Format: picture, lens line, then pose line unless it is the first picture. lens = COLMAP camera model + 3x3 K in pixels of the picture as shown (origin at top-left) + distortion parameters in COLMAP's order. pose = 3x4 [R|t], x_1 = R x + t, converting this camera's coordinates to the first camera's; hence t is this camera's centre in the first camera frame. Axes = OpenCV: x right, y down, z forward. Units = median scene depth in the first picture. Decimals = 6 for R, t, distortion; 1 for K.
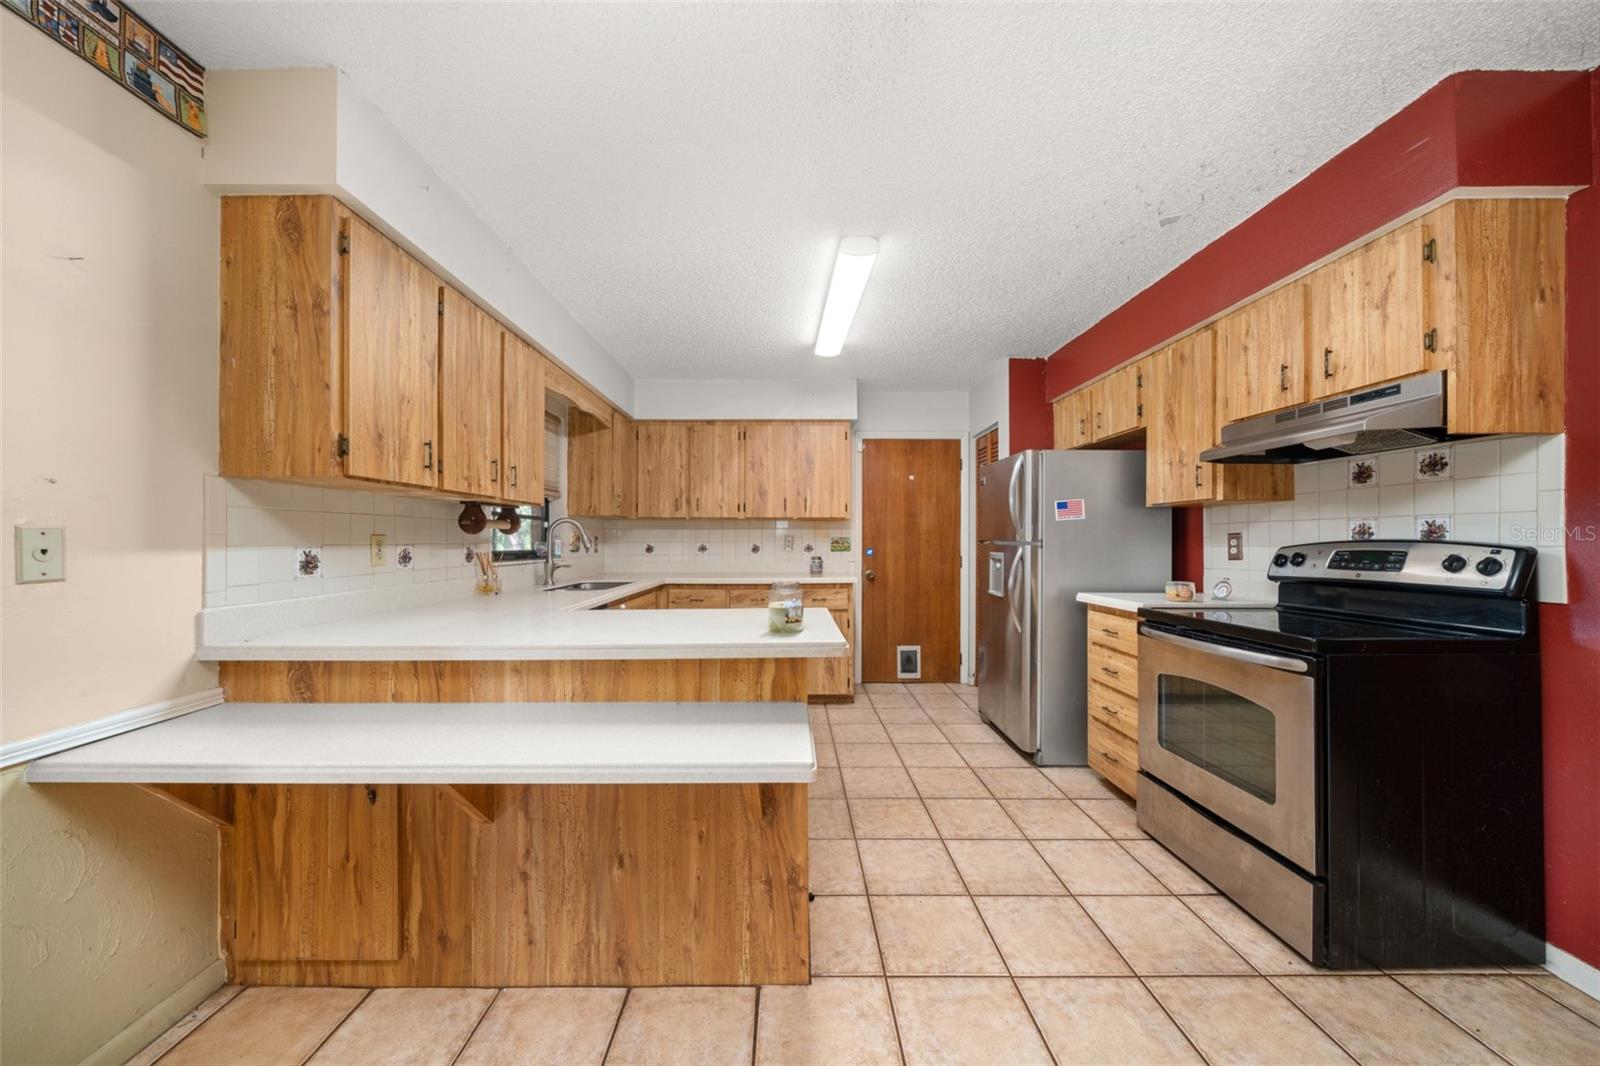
lens RADIAL K [[542.8, 0, 785.8], [0, 542.8, 537.2], [0, 0, 1]] dist [-0.005368, 0.000248]
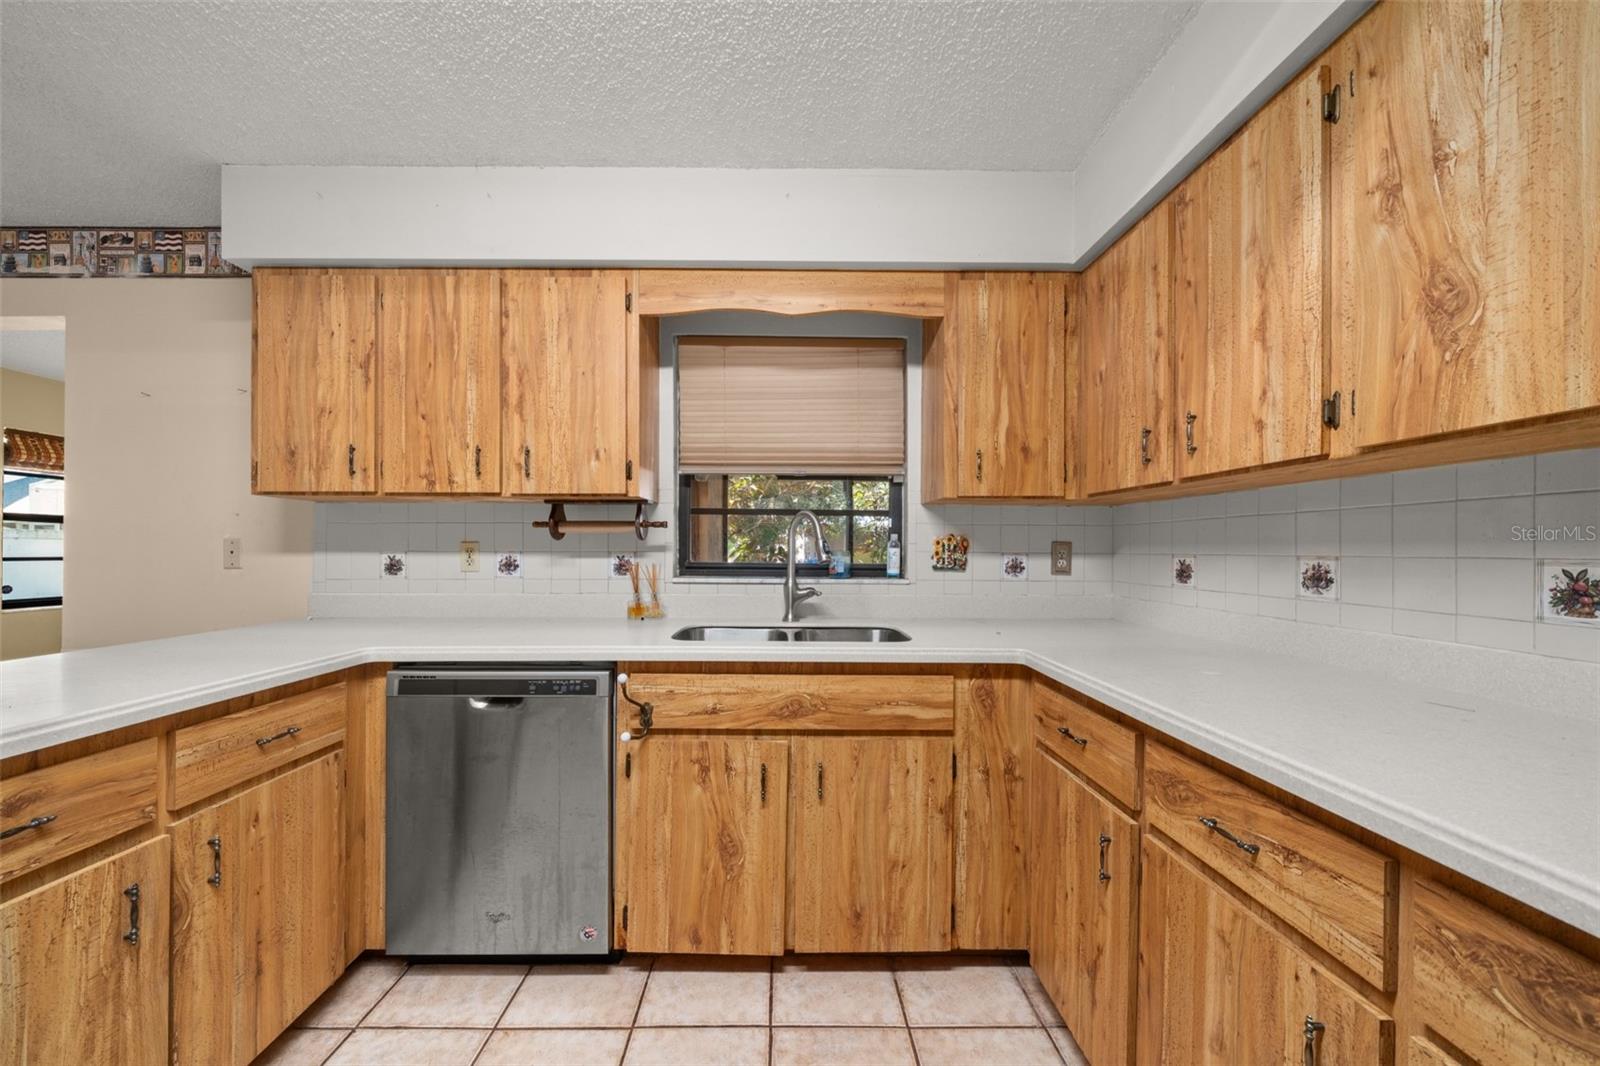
lens RADIAL K [[548.4, 0, 787.4], [0, 548.4, 547.1], [0, 0, 1]] dist [-0.006139, 0.000411]
pose [[0.012579, -0.000043, -0.999921, 0.299616], [0.002245, 0.999997, -0.000015, 0.006786], [0.999918, -0.002245, 0.012580, 1.578497]]
